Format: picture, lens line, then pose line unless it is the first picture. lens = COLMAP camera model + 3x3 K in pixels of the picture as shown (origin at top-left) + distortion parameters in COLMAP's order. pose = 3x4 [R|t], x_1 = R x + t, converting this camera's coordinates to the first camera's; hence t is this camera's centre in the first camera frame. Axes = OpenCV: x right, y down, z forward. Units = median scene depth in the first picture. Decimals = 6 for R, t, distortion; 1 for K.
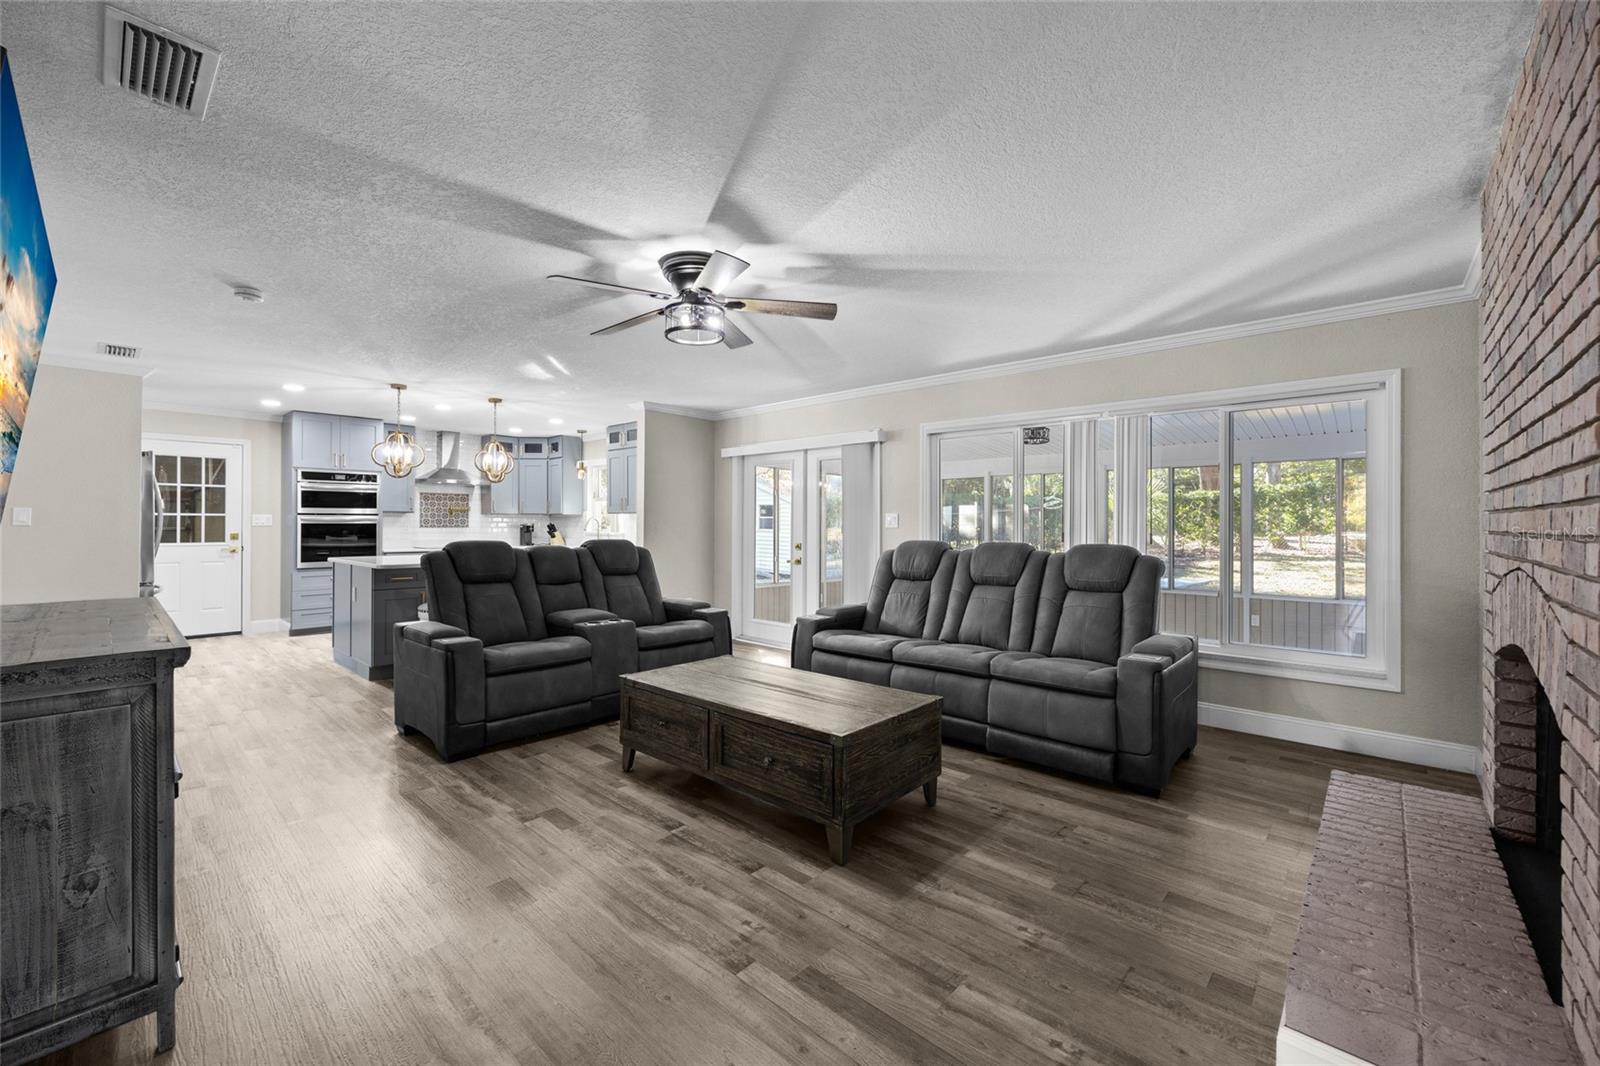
lens RADIAL K [[639.9, 0, 801.9], [0, 639.9, 522.6], [0, 0, 1]] dist [-0.001091, 0.000011]
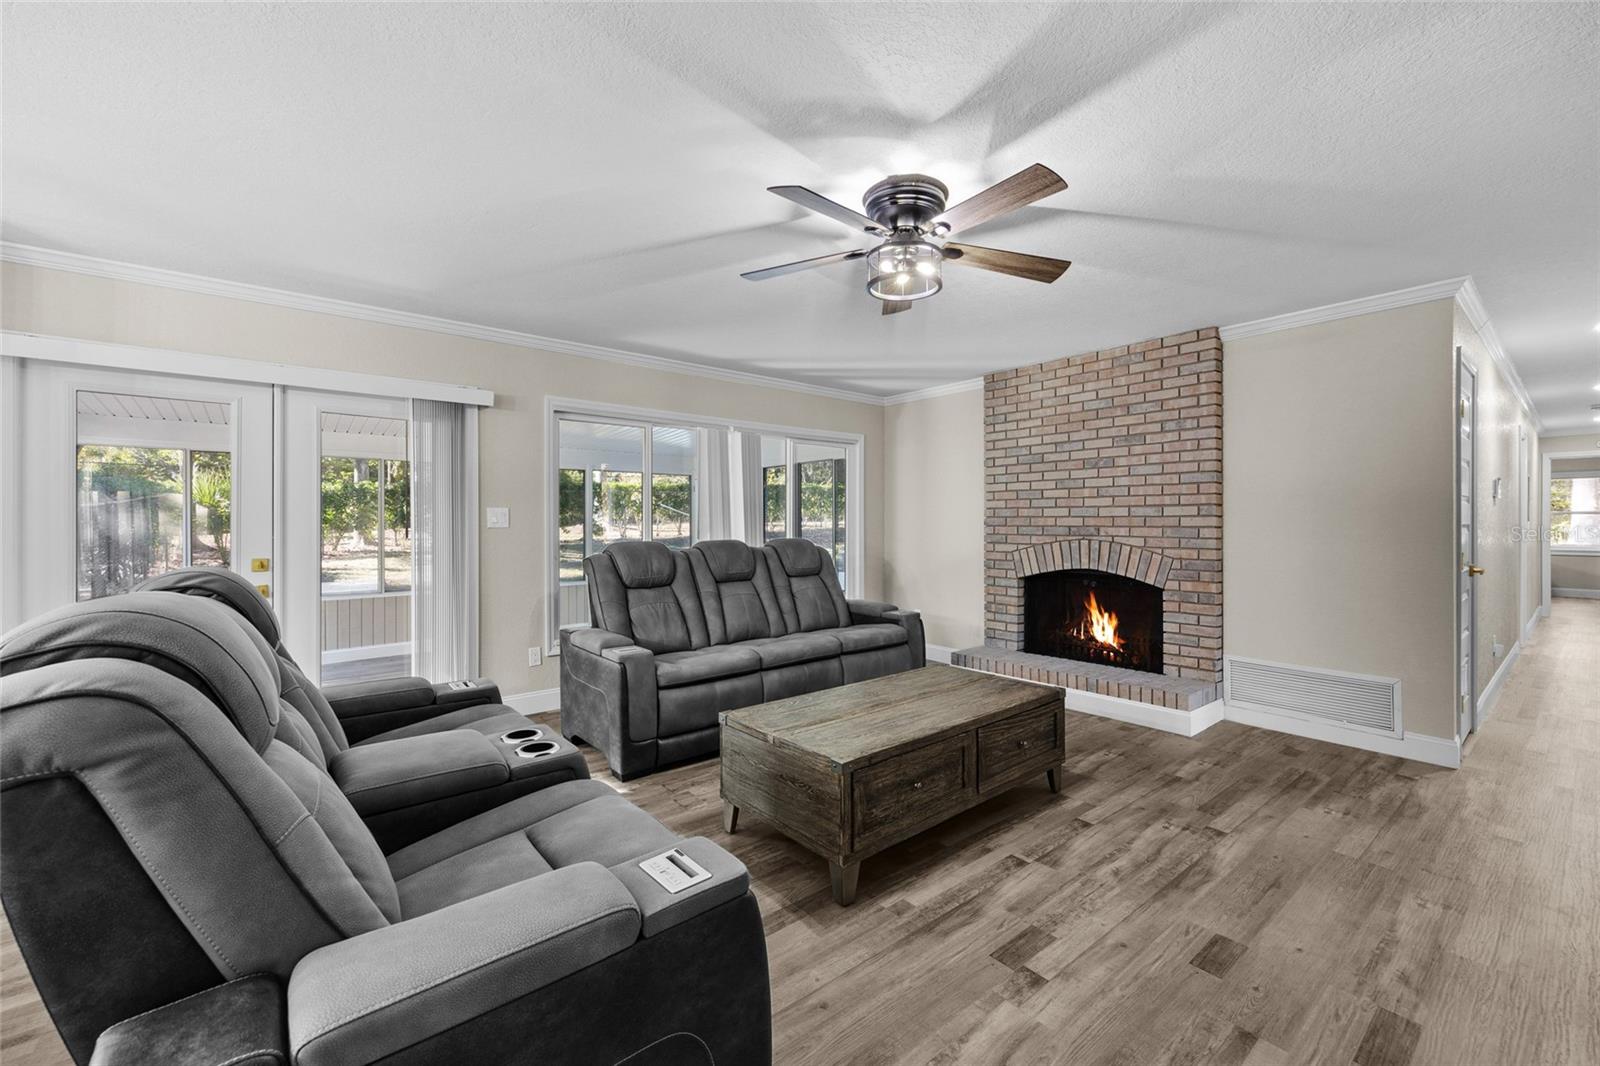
lens RADIAL K [[647.9, 0, 794.6], [0, 647.9, 524.4], [0, 0, 1]] dist [-0.002475, -0.000011]
pose [[0.156790, -0.005970, 0.987614, -0.835270], [-0.002118, 0.999977, 0.006381, -0.001434], [-0.987630, -0.003093, 0.156774, 0.854010]]
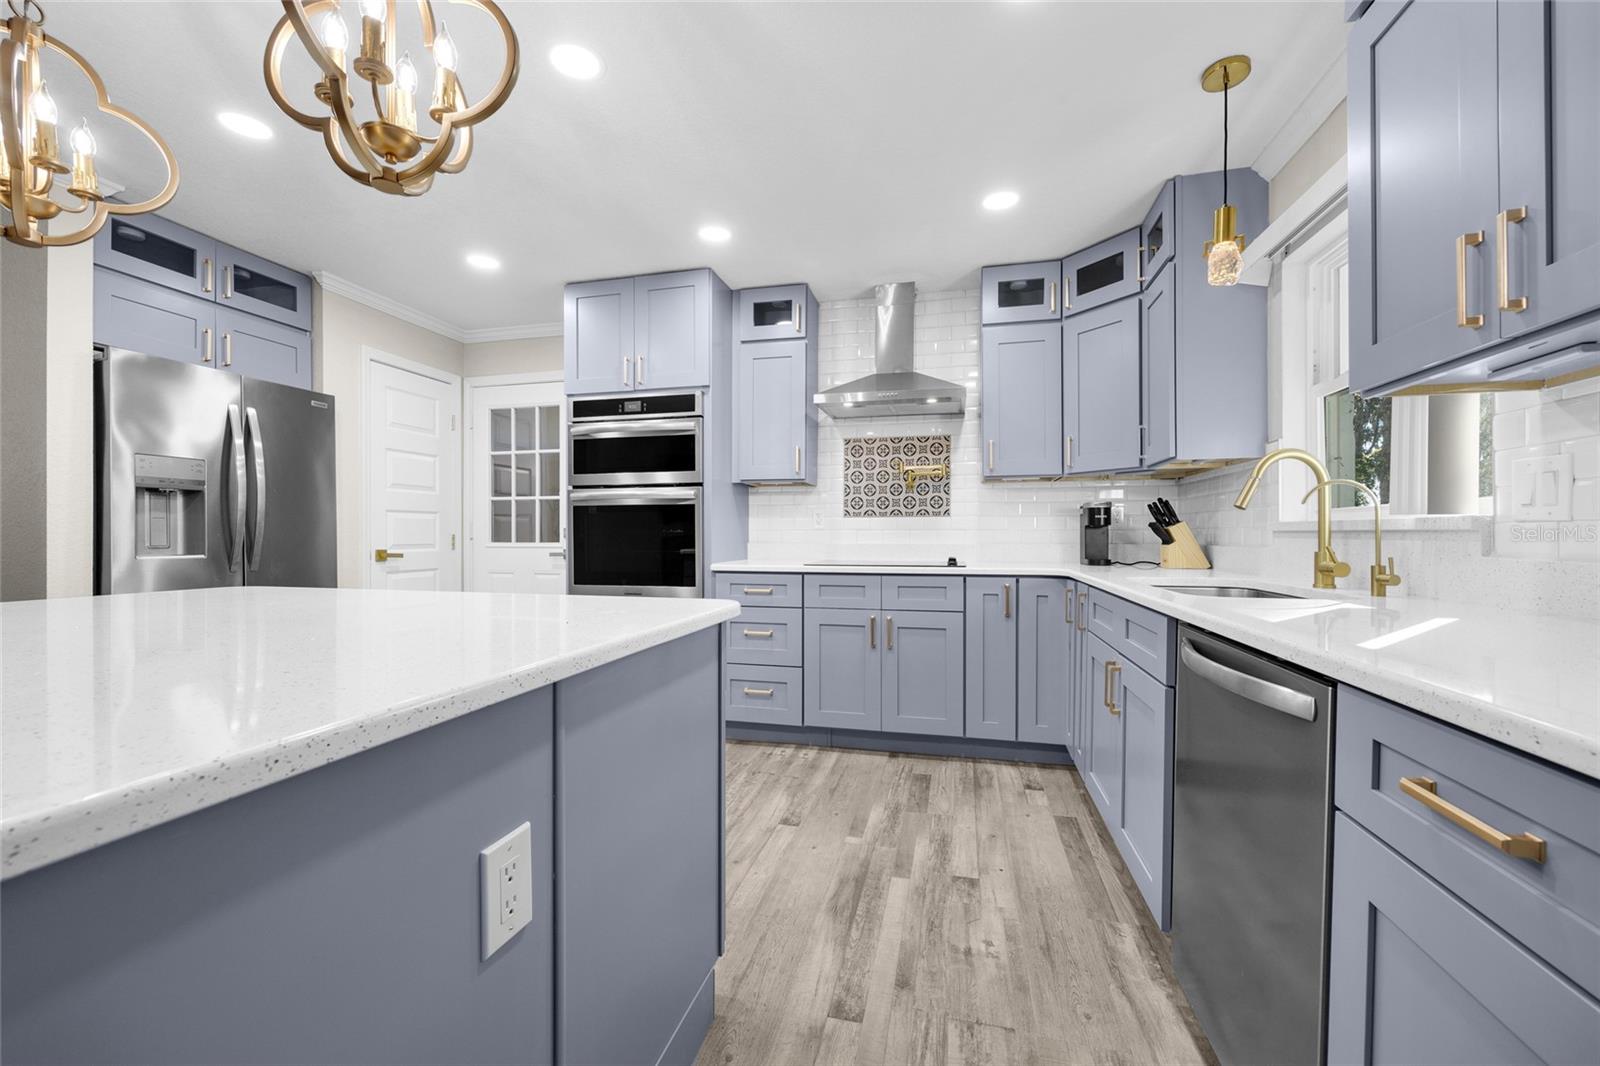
lens RADIAL K [[639.9, 0, 801.9], [0, 639.9, 522.6], [0, 0, 1]] dist [-0.001091, 0.000011]
pose [[0.474055, -0.018269, -0.880306, -0.507346], [0.003807, 0.999818, -0.018699, 0.047460], [0.880487, 0.005513, 0.474038, 1.791800]]
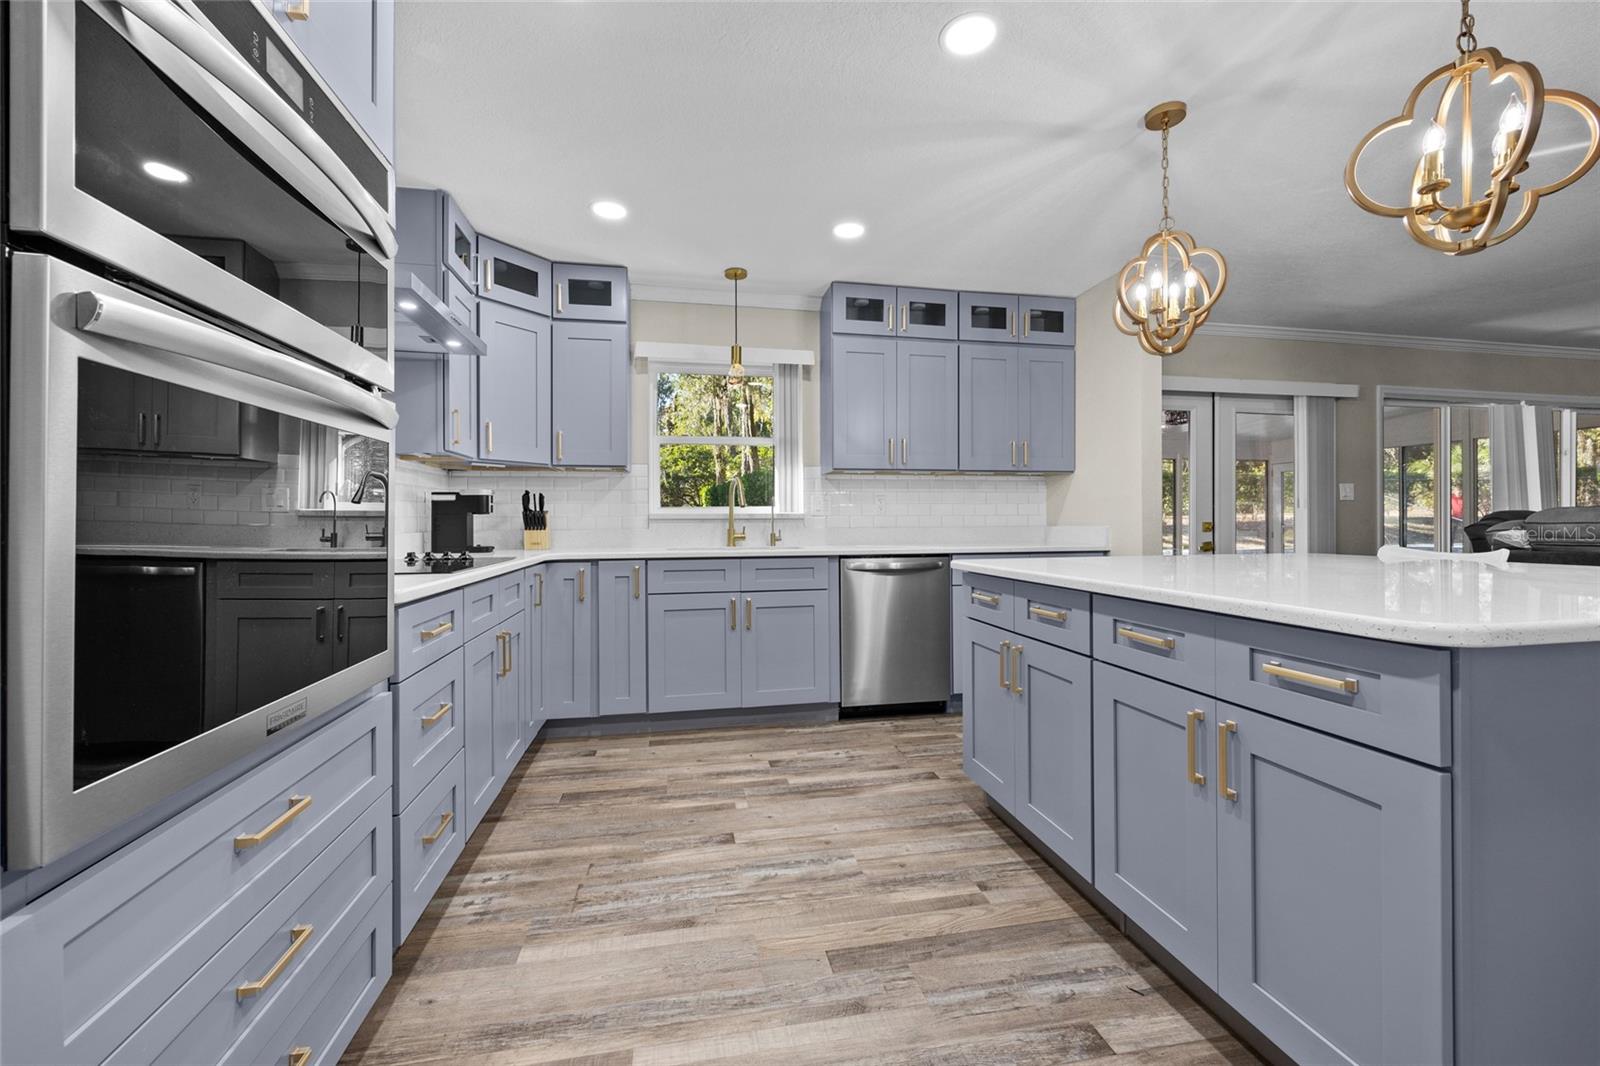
lens RADIAL K [[639.9, 0, 801.9], [0, 639.9, 522.6], [0, 0, 1]] dist [-0.001091, 0.000011]
pose [[0.599132, -0.007799, 0.800612, -1.547094], [0.003772, 0.999969, 0.006918, 0.045497], [-0.800641, -0.001124, 0.599143, 1.680646]]
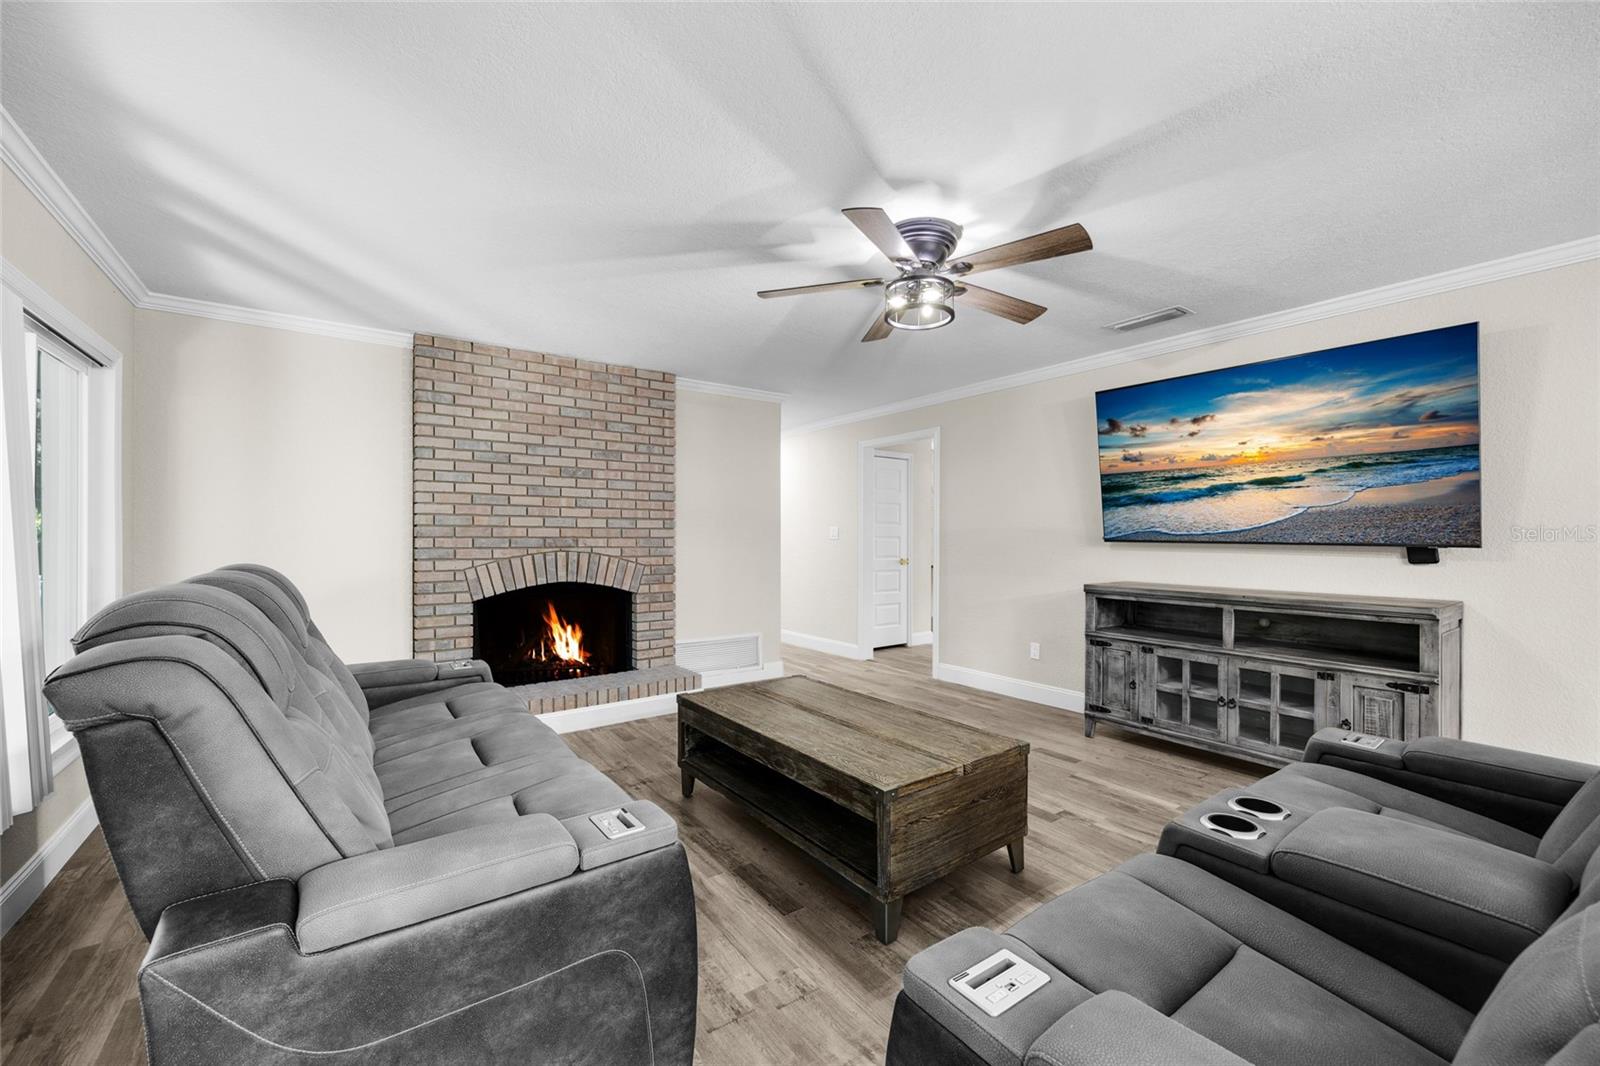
lens RADIAL K [[635.3, 0, 820.9], [0, 635.3, 534.6], [0, 0, 1]] dist [-0.001048, 0.000098]
pose [[-0.981585, -0.006858, 0.190902, -0.171870], [-0.007868, 0.999959, -0.004531, 0.005651], [-0.190863, -0.005950, -0.981599, 1.585515]]
